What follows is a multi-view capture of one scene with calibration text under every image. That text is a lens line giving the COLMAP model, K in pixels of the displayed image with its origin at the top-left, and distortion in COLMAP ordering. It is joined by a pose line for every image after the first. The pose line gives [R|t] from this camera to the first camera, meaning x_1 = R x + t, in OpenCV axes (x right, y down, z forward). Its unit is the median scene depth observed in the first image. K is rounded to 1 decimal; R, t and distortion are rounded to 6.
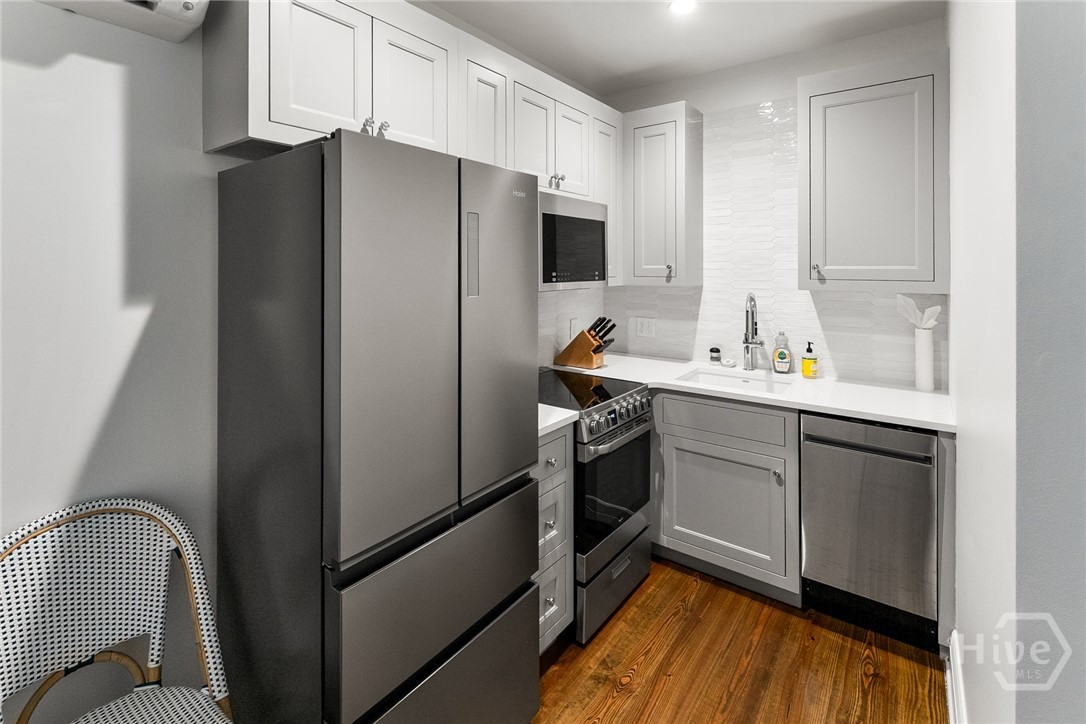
lens RADIAL K [[490.5, 0, 537.8], [0, 490.5, 263.6], [0, 0, 1]] dist [0.000723, -0.000096]
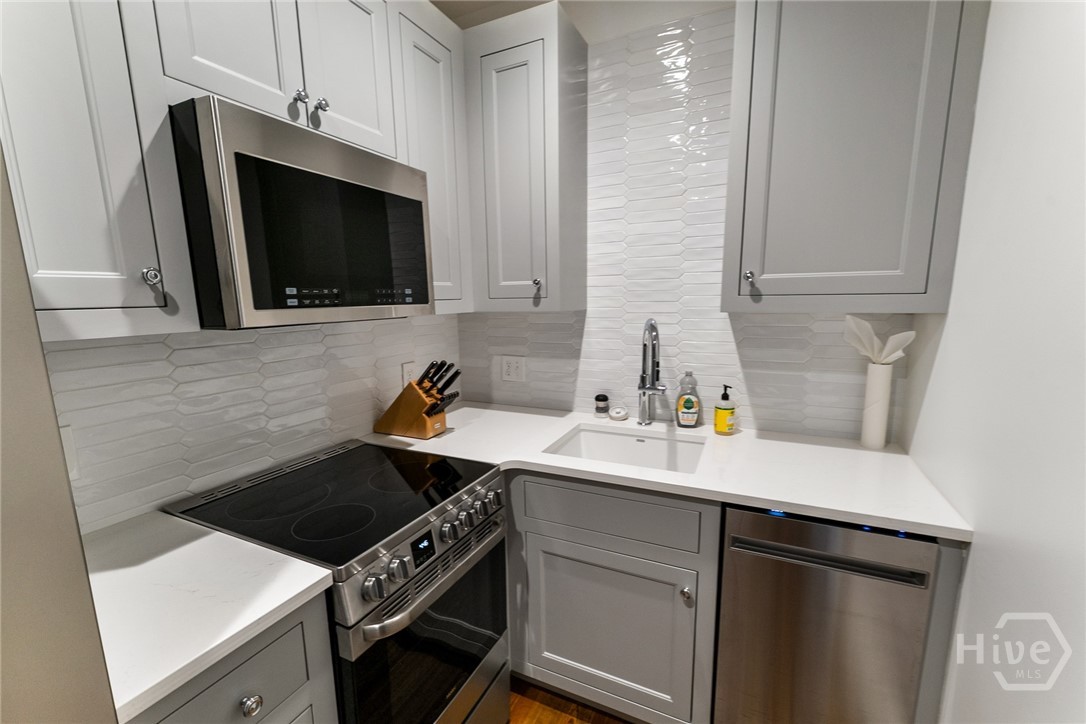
lens RADIAL K [[450.1, 0, 544.2], [0, 450.1, 371.9], [0, 0, 1]] dist [0.001211, -0.000097]
pose [[0.978366, -0.048814, 0.201039, 0.171391], [0.013803, 0.985001, 0.171994, 0.024747], [-0.206419, -0.165499, 0.964366, 0.447174]]
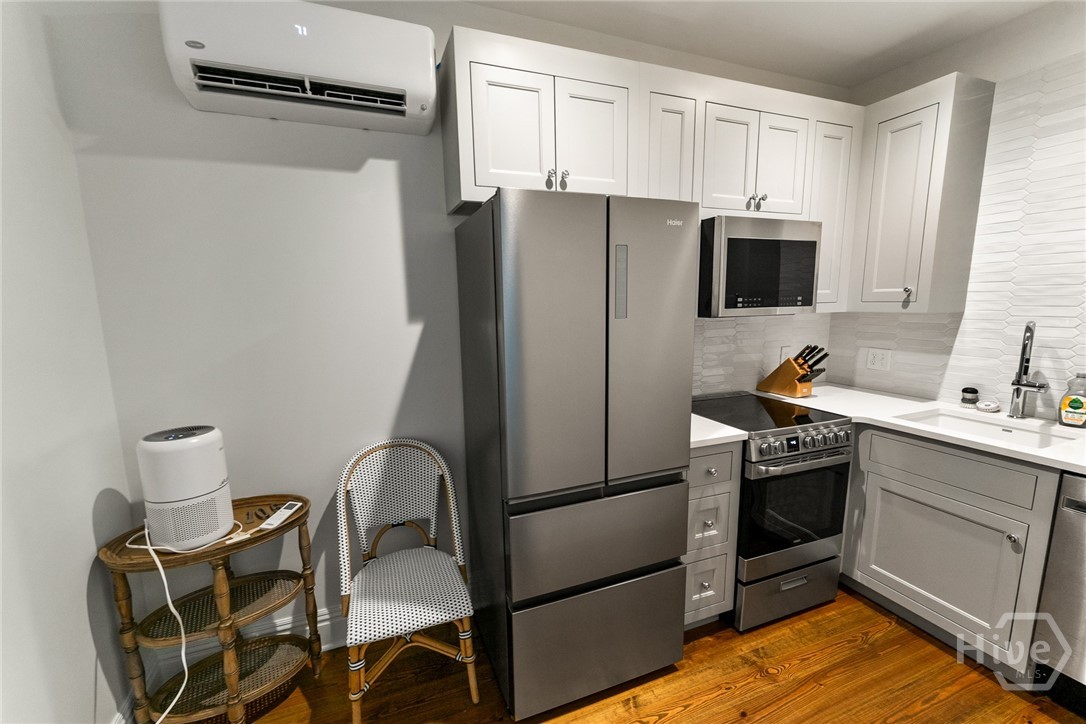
lens RADIAL K [[450.1, 0, 544.2], [0, 450.1, 371.9], [0, 0, 1]] dist [0.001211, -0.000097]
pose [[0.858678, 0.069328, -0.507805, 0.152863], [0.018970, 0.985831, 0.166667, 0.005468], [0.512165, -0.152746, 0.845196, -0.012358]]
